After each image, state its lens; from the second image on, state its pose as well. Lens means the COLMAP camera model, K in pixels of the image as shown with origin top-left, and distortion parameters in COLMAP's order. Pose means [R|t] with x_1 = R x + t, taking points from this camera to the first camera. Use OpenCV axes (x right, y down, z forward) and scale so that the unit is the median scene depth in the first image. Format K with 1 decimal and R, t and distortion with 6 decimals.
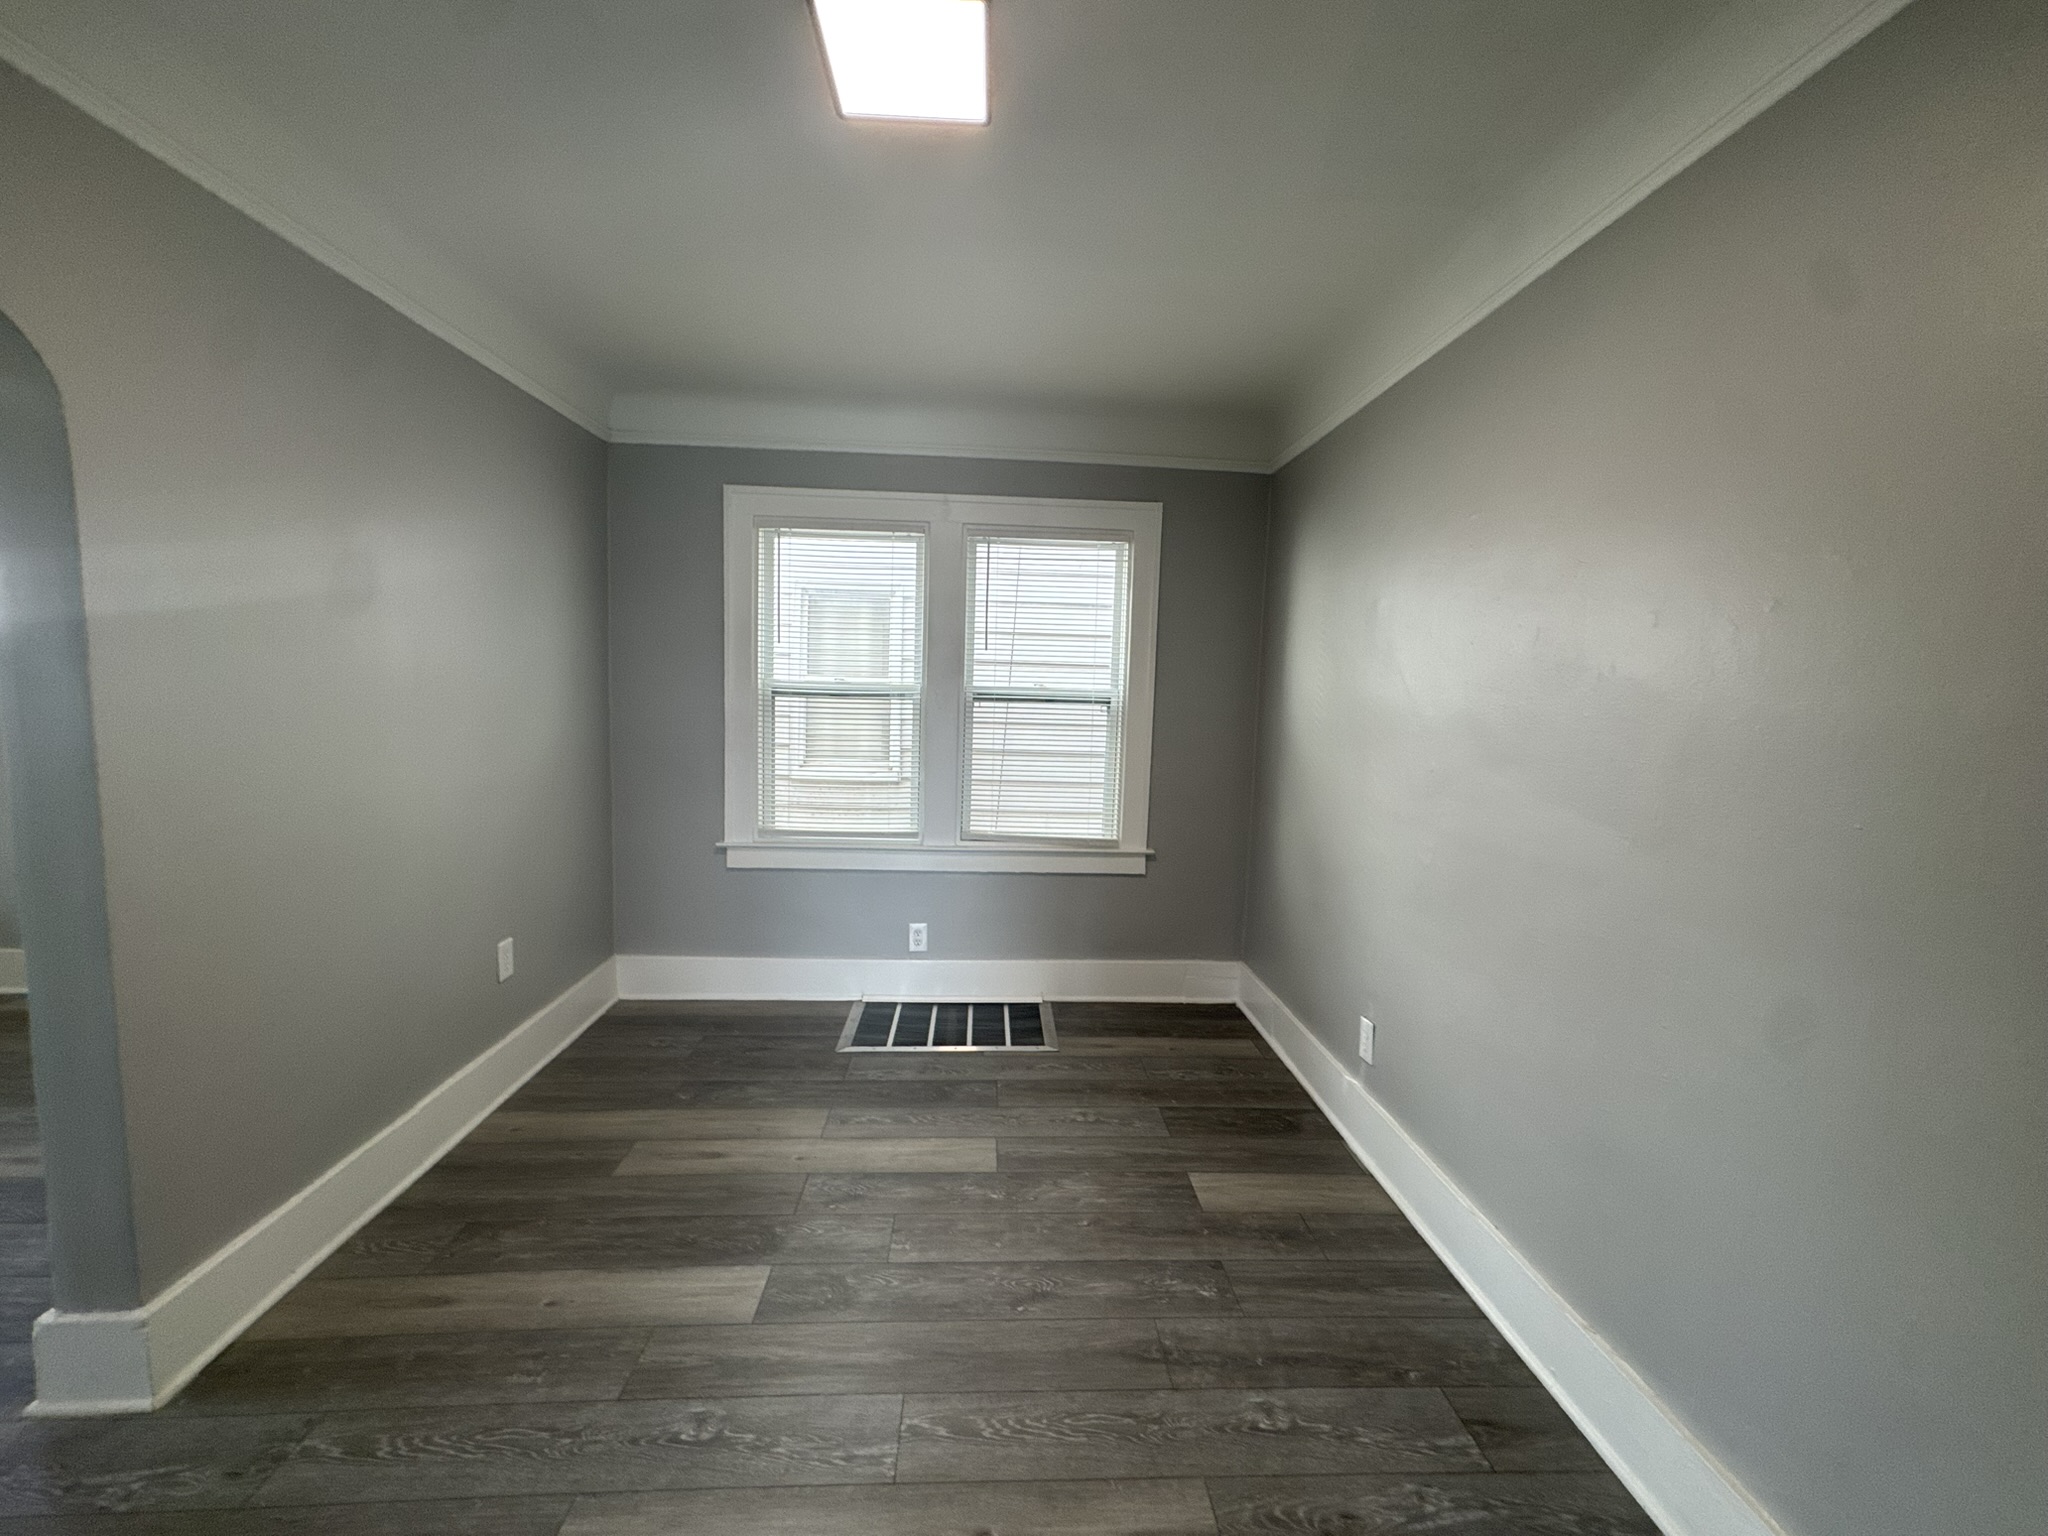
lens RADIAL K [[834.9, 0, 1024.0], [0, 834.9, 768.0], [0, 0, 1]] dist [0.001690, -0.000002]
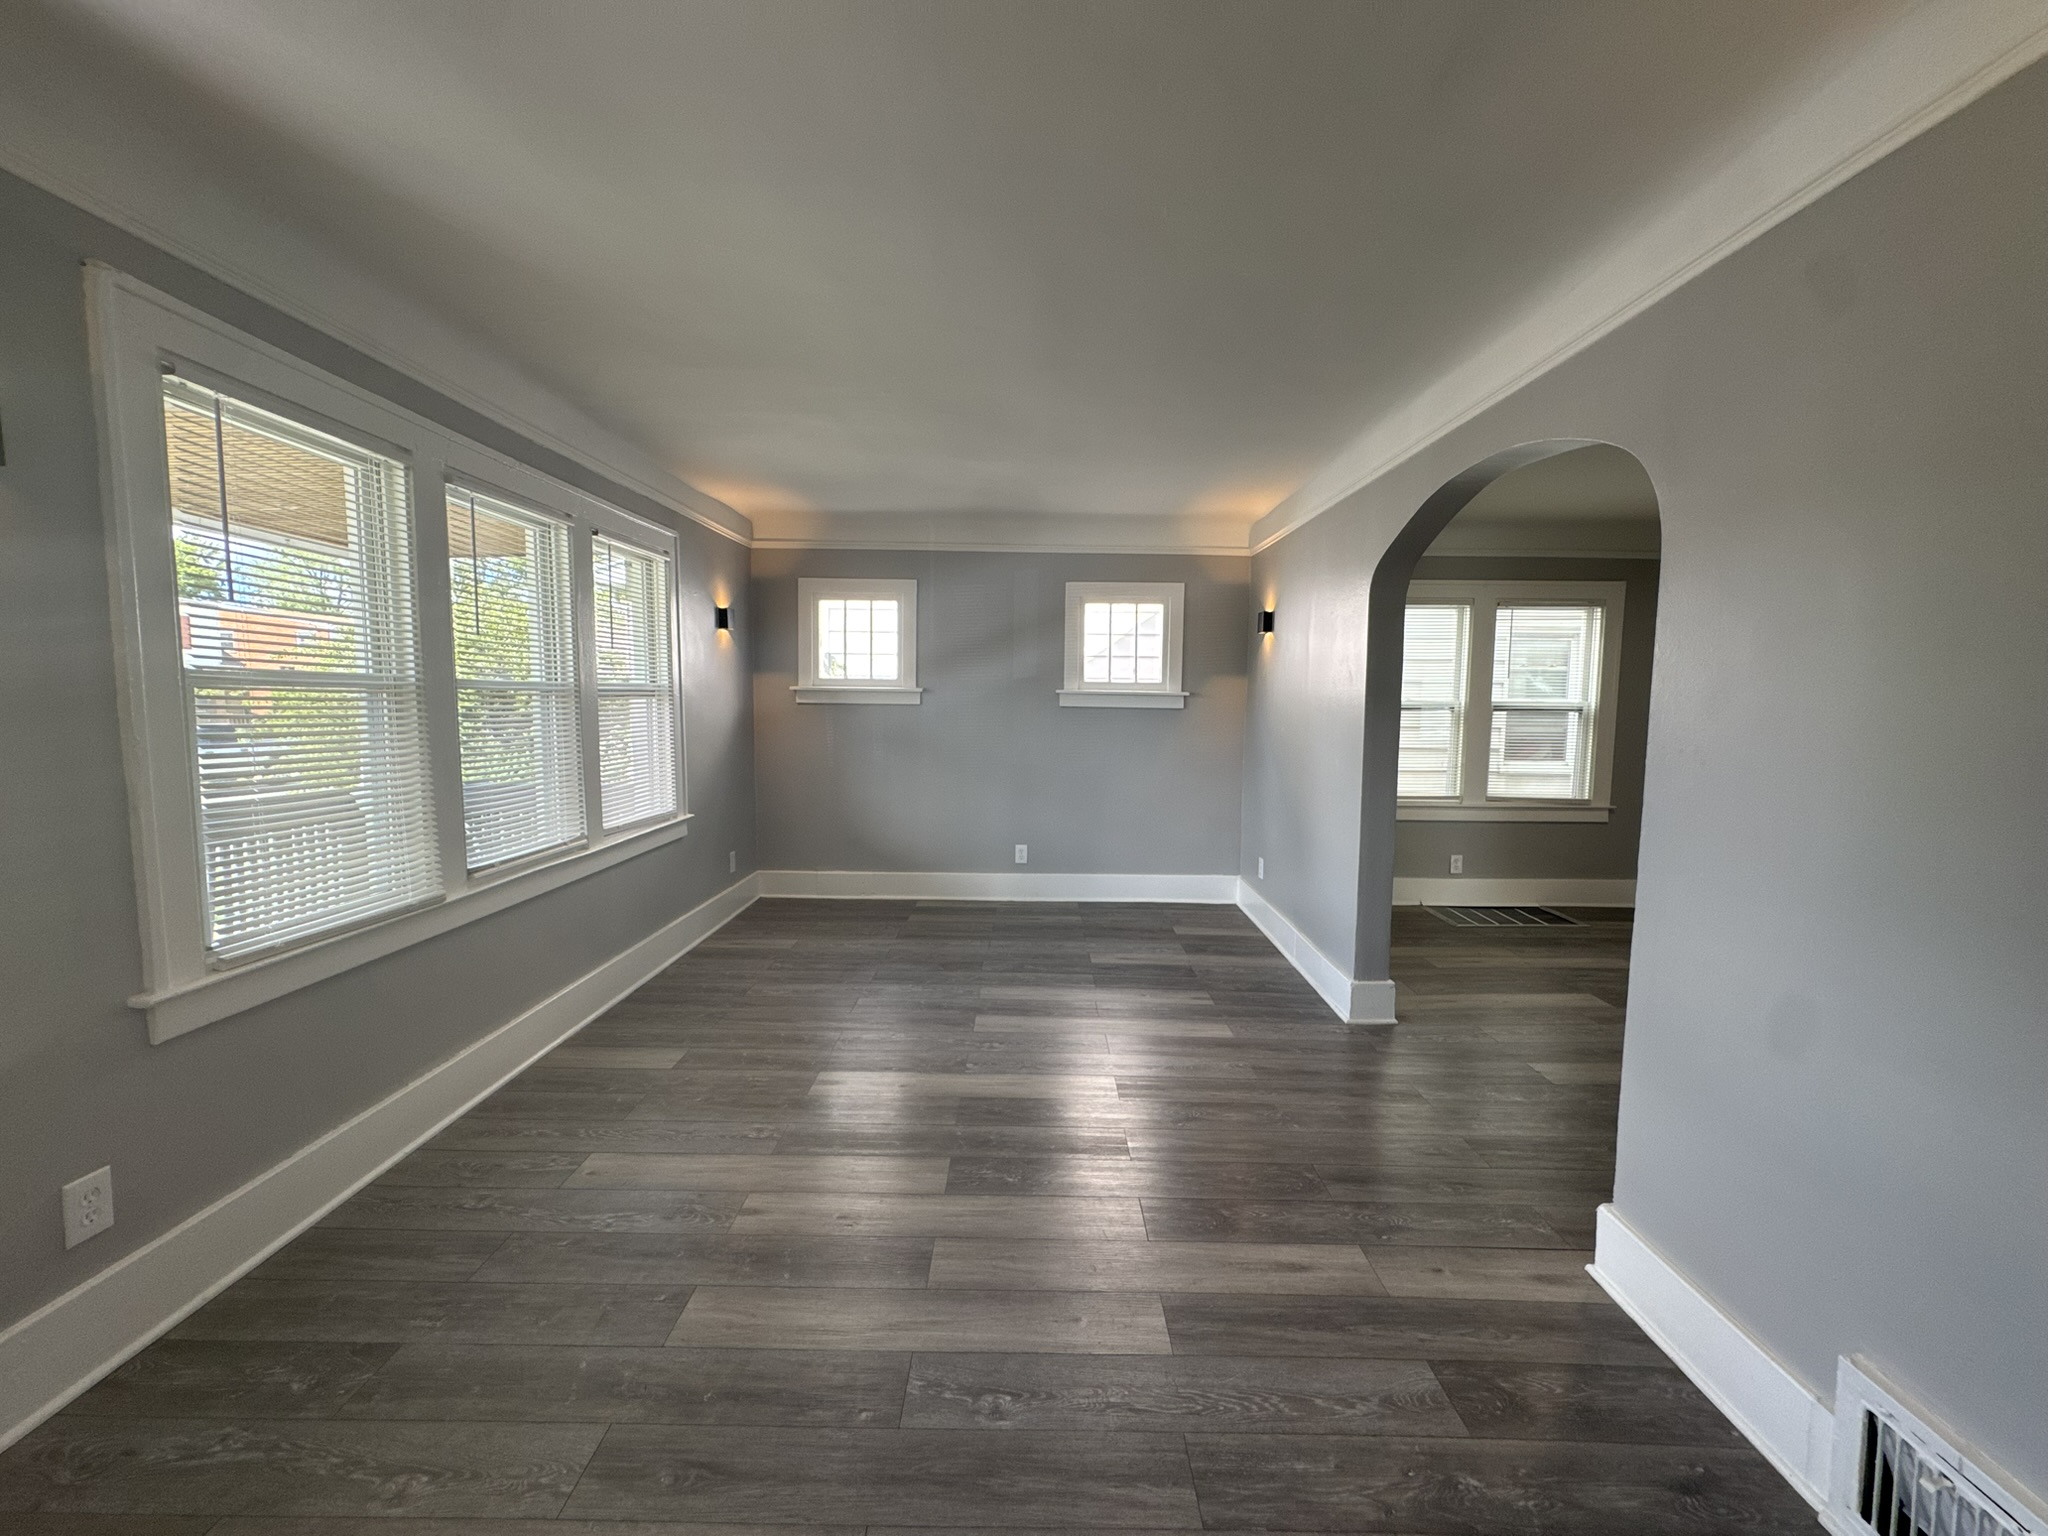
lens RADIAL K [[834.9, 0, 1024.0], [0, 834.9, 768.0], [0, 0, 1]] dist [0.001690, -0.000002]
pose [[0.997557, -0.016377, -0.067914, -1.554917], [0.015453, 0.999781, -0.014115, 0.063123], [0.068130, 0.013031, 0.997591, -1.146371]]
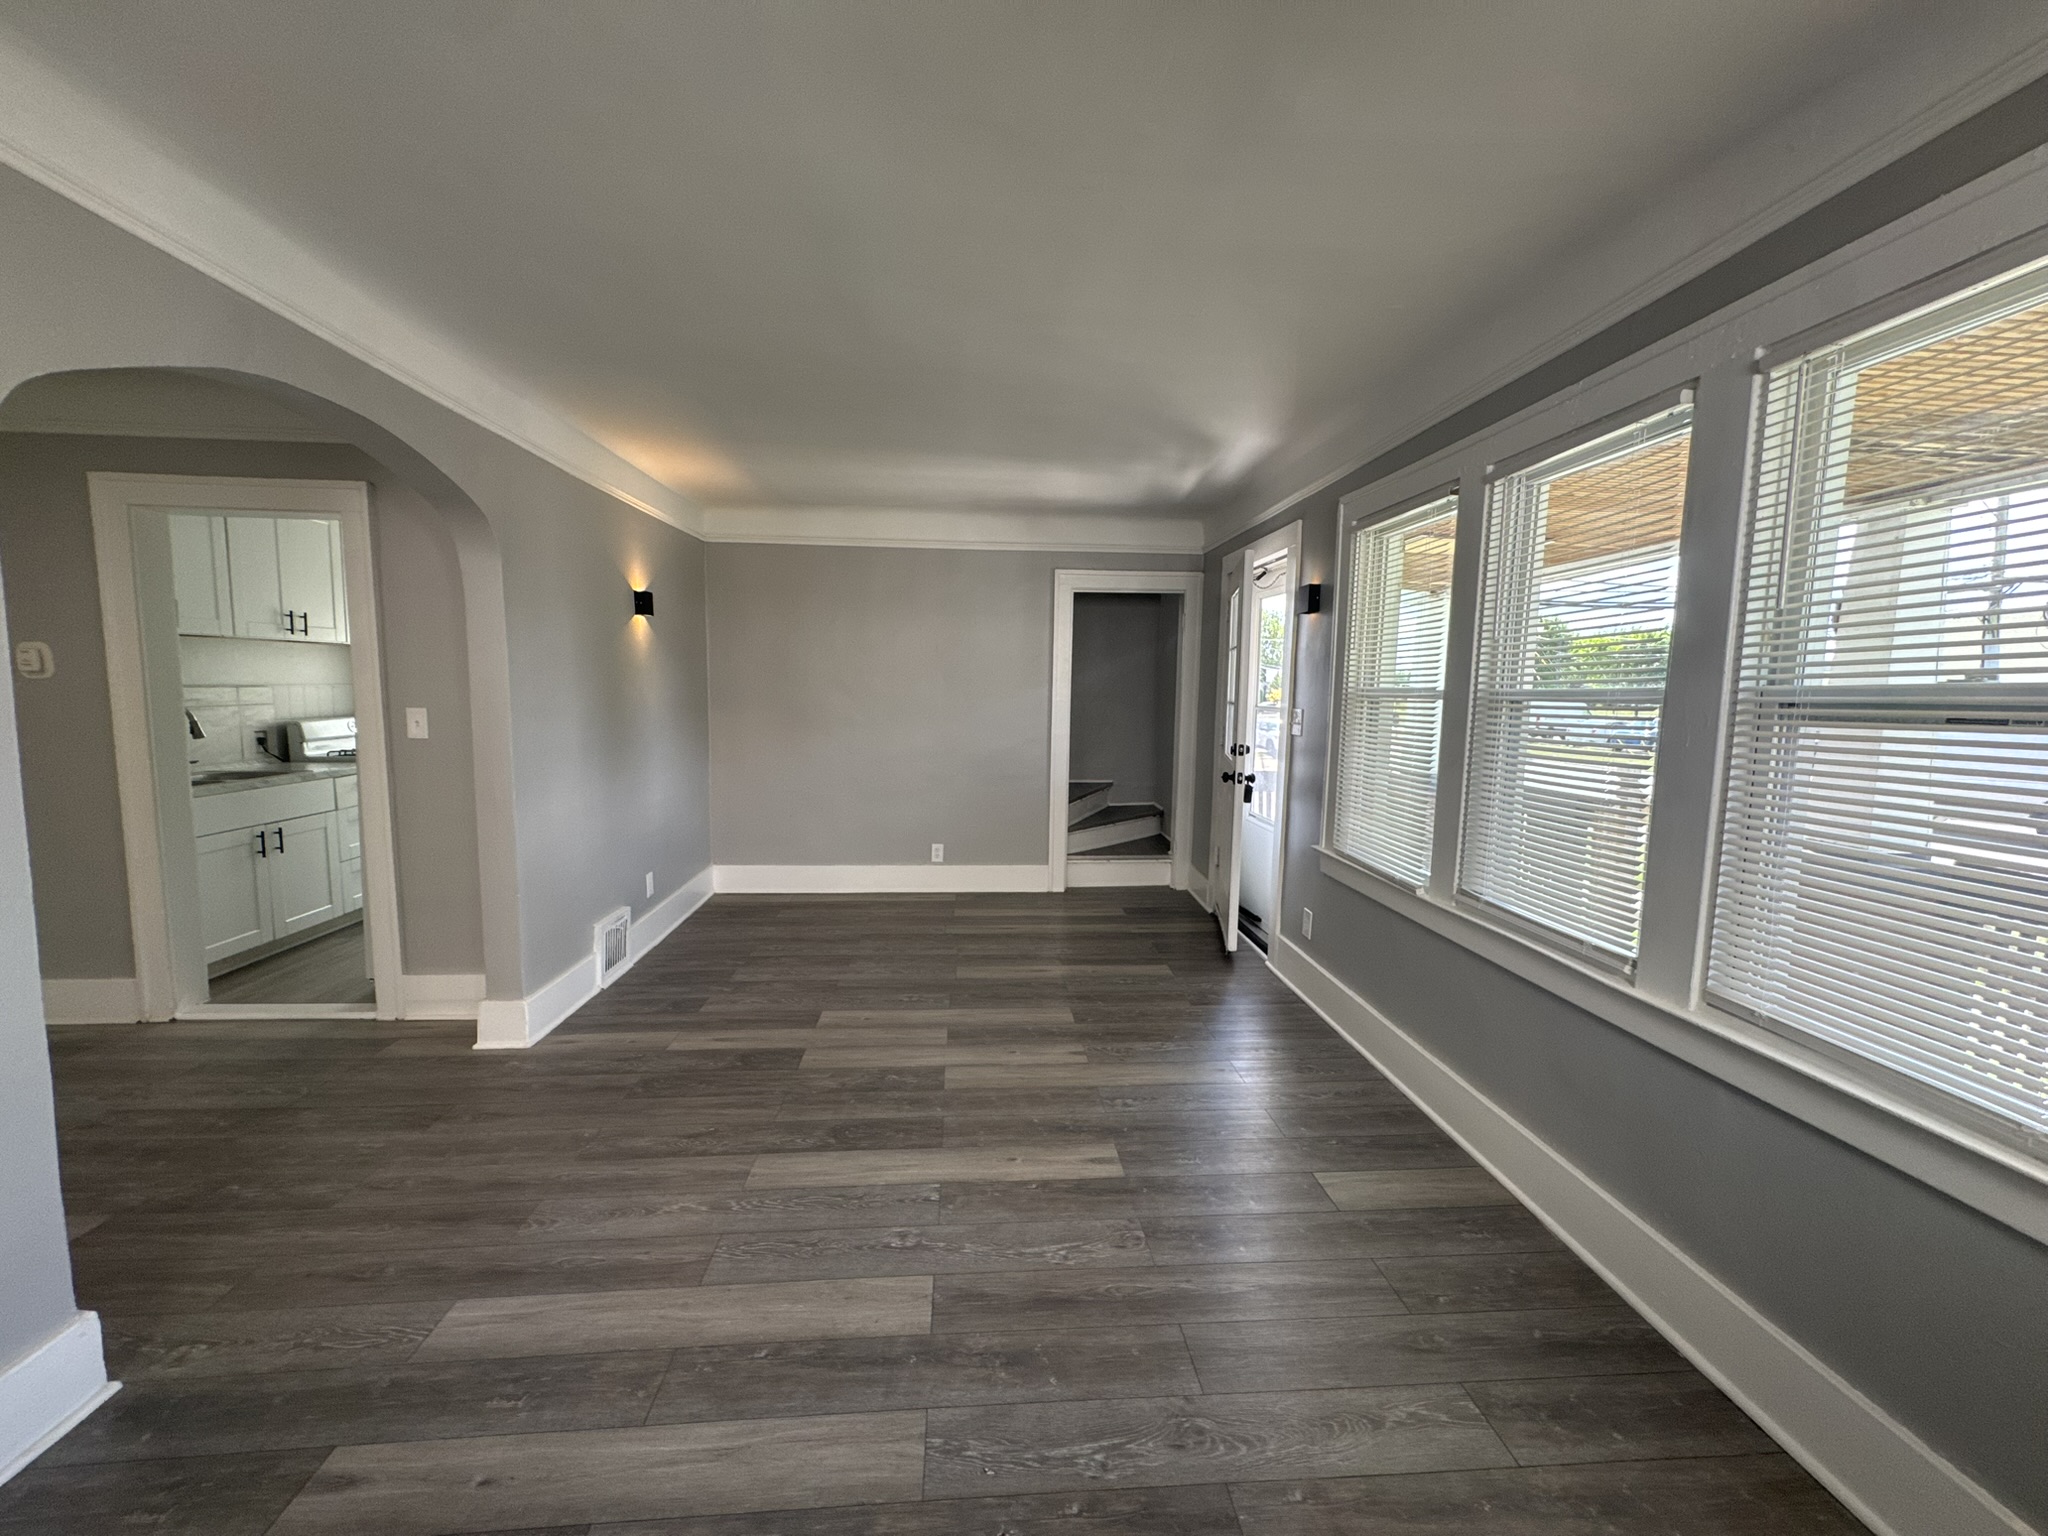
lens RADIAL K [[821.4, 0, 1027.0], [0, 821.4, 796.6], [0, 0, 1]] dist [-0.002237, -0.000118]
pose [[-0.998807, -0.042198, -0.024585, -1.860321], [-0.046628, 0.973675, 0.223119, -0.210171], [0.014522, 0.223999, -0.974481, 1.498880]]
